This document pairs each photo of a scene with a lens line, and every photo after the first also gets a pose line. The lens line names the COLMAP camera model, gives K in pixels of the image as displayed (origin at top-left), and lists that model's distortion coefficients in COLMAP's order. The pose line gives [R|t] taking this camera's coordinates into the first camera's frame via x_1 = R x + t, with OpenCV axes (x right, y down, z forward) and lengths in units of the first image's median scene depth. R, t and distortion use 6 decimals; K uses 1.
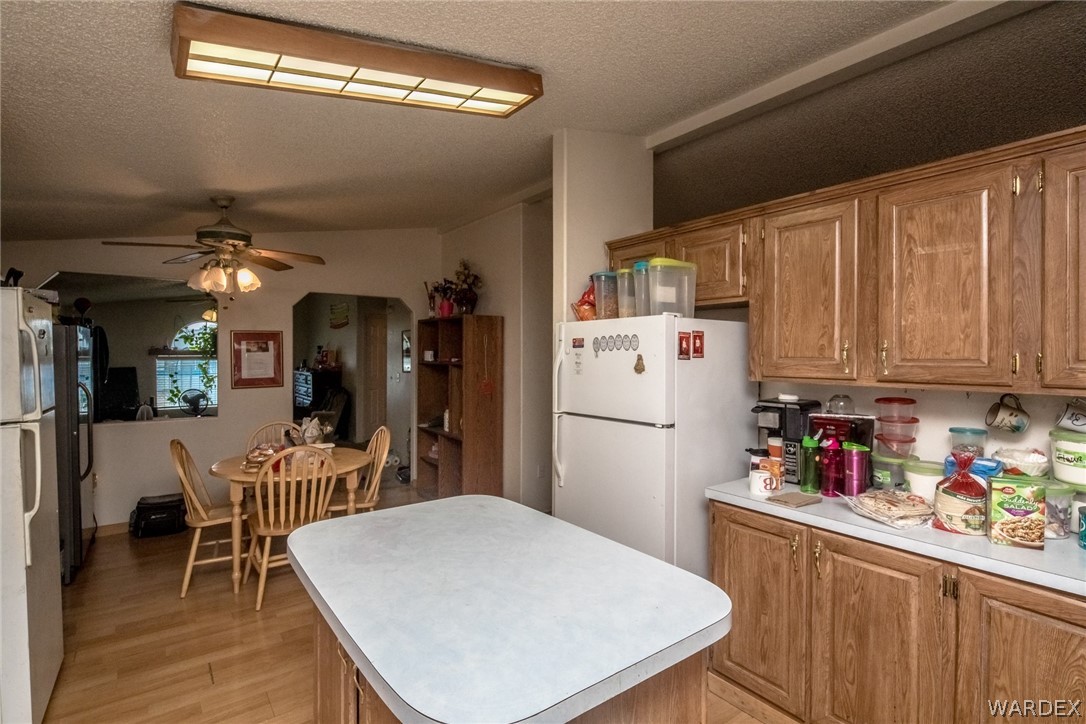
lens RADIAL K [[525.1, 0, 539.3], [0, 525.1, 357.9], [0, 0, 1]] dist [-0.009910, 0.000792]
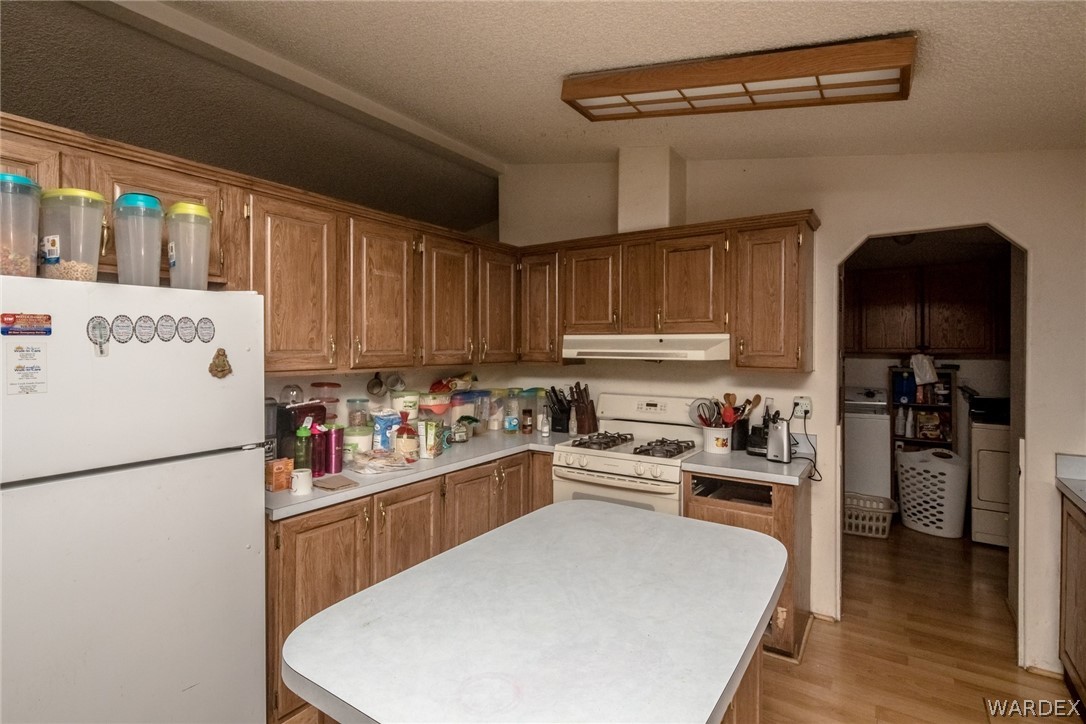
lens RADIAL K [[525.1, 0, 542.5], [0, 525.1, 351.0], [0, 0, 1]] dist [-0.009910, 0.000792]
pose [[-0.342126, -0.011637, 0.939582, -0.534048], [0.006110, 0.999875, 0.014608, -0.010009], [-0.939634, 0.010738, -0.342012, 0.784471]]
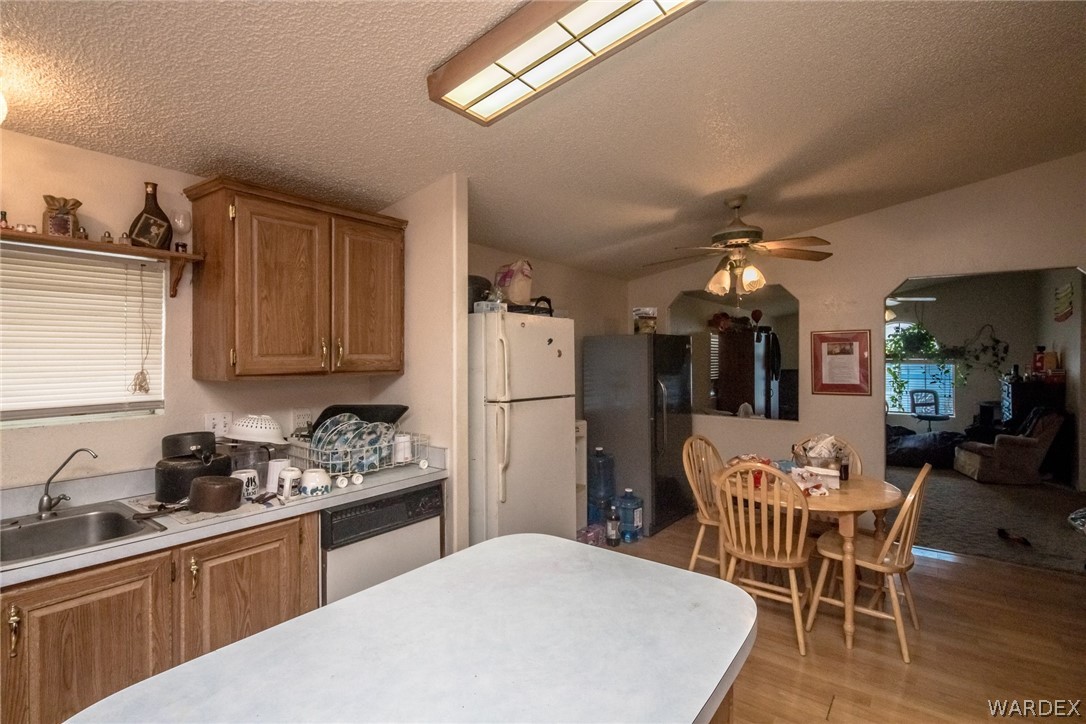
lens RADIAL K [[525.1, 0, 537.9], [0, 525.1, 351.9], [0, 0, 1]] dist [-0.009910, 0.000792]
pose [[0.273161, -0.007852, -0.961936, 0.340324], [-0.010029, 0.999889, -0.011009, -0.002031], [0.961916, 0.012655, 0.273052, 0.524597]]
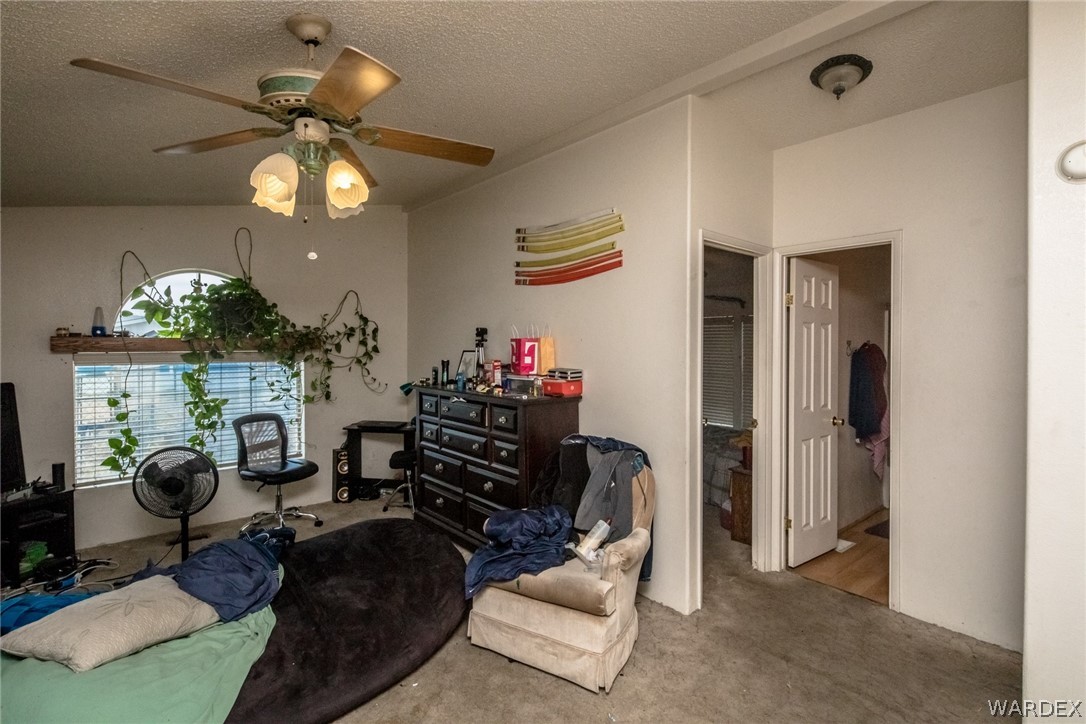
lens RADIAL K [[525.1, 0, 539.0], [0, 525.1, 353.5], [0, 0, 1]] dist [-0.009910, 0.000792]
pose [[0.998232, -0.001894, 0.059402, -1.585707], [0.001603, 0.999986, 0.004957, -0.017801], [-0.059411, -0.004853, 0.998222, 2.292974]]
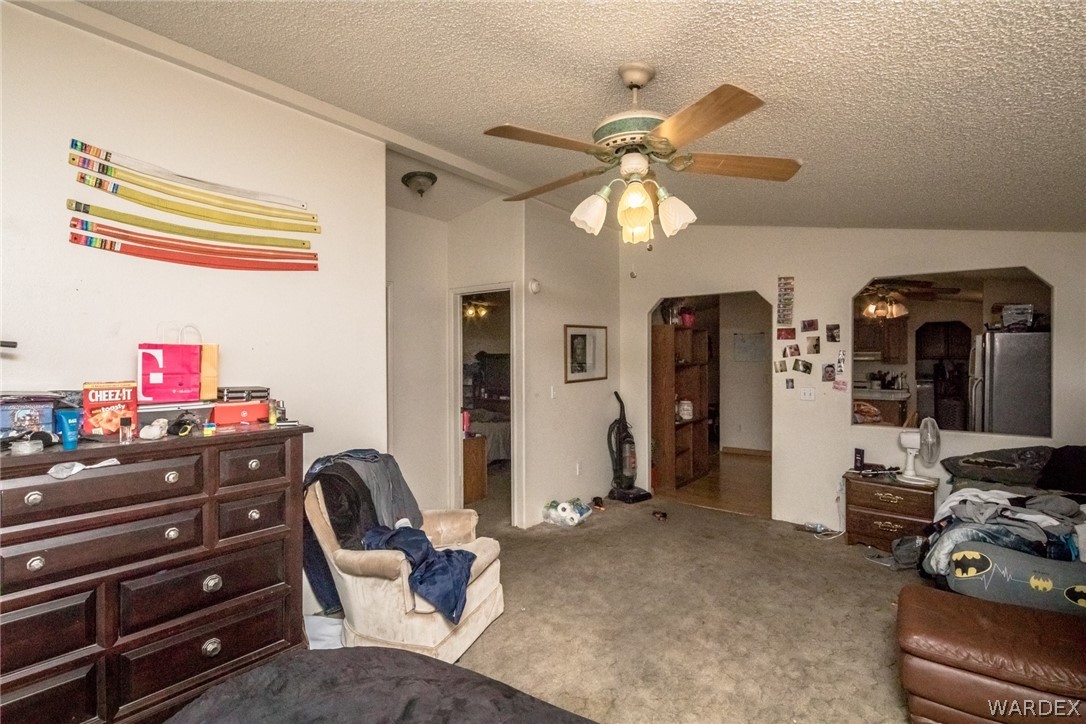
lens RADIAL K [[525.1, 0, 543.6], [0, 525.1, 359.3], [0, 0, 1]] dist [-0.009910, 0.000792]
pose [[-0.263409, -0.011638, 0.964614, -2.753075], [0.003840, 0.999907, 0.013113, -0.038665], [-0.964677, 0.007158, -0.263339, 3.546044]]
